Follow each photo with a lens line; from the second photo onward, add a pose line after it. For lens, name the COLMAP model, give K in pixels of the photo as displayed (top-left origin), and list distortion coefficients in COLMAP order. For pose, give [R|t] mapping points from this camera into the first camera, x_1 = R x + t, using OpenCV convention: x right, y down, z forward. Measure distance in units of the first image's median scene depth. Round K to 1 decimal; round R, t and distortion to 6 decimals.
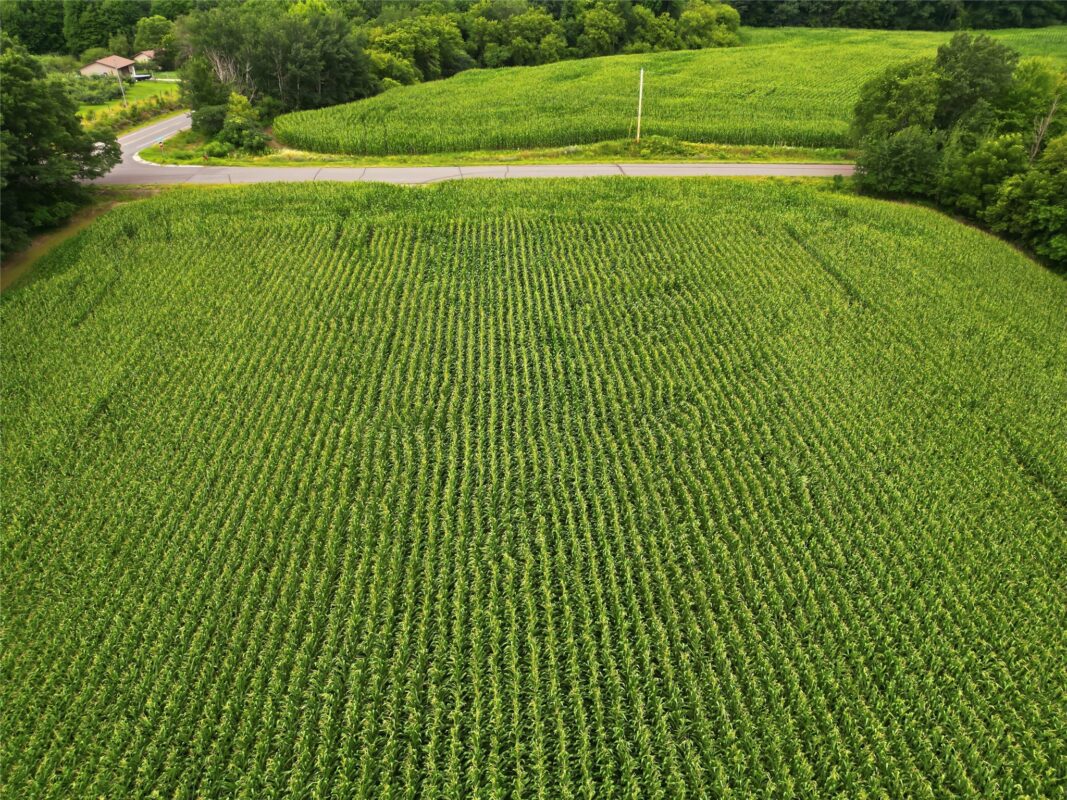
lens RADIAL K [[750.3, 0, 532.0], [0, 750.3, 399.0], [0, 0, 1]] dist [0.071173, -0.060997]
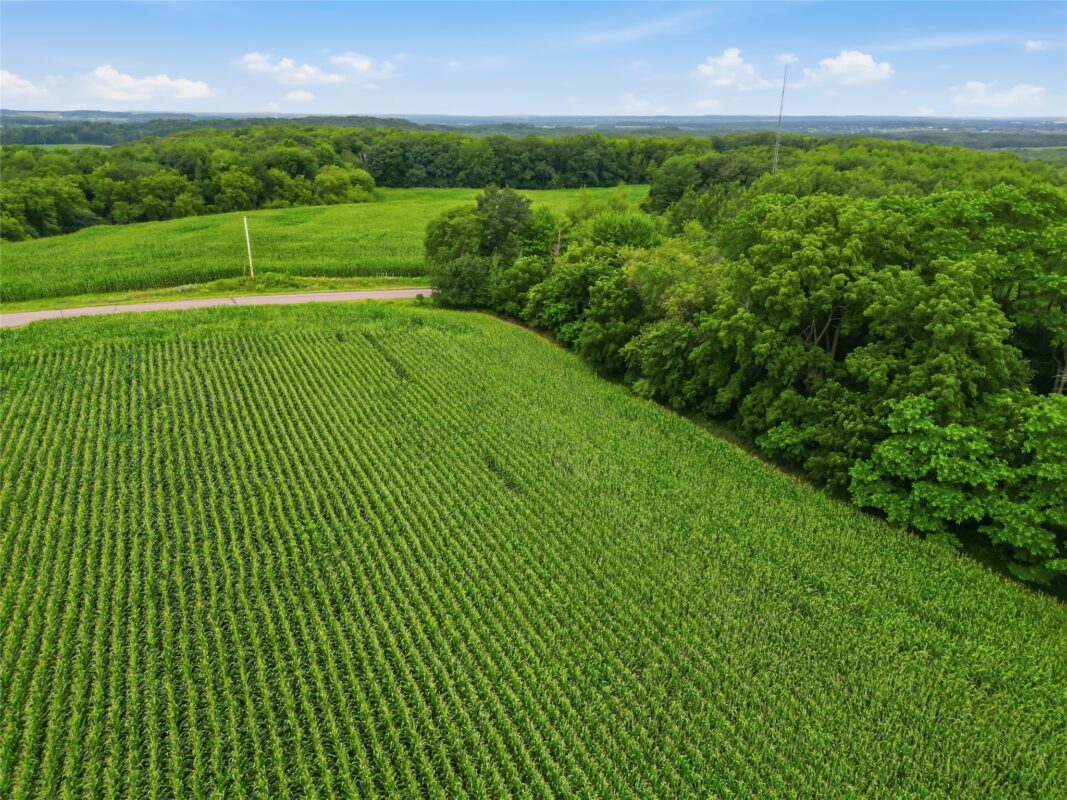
lens RADIAL K [[779.7, 0, 604.0], [0, 779.7, 436.8], [0, 0, 1]] dist [0.082291, -0.055216]
pose [[0.924061, -0.129858, 0.359511, 0.167133], [0.185157, 0.974883, -0.123778, 0.127177], [-0.334407, 0.180944, 0.924895, -0.209713]]
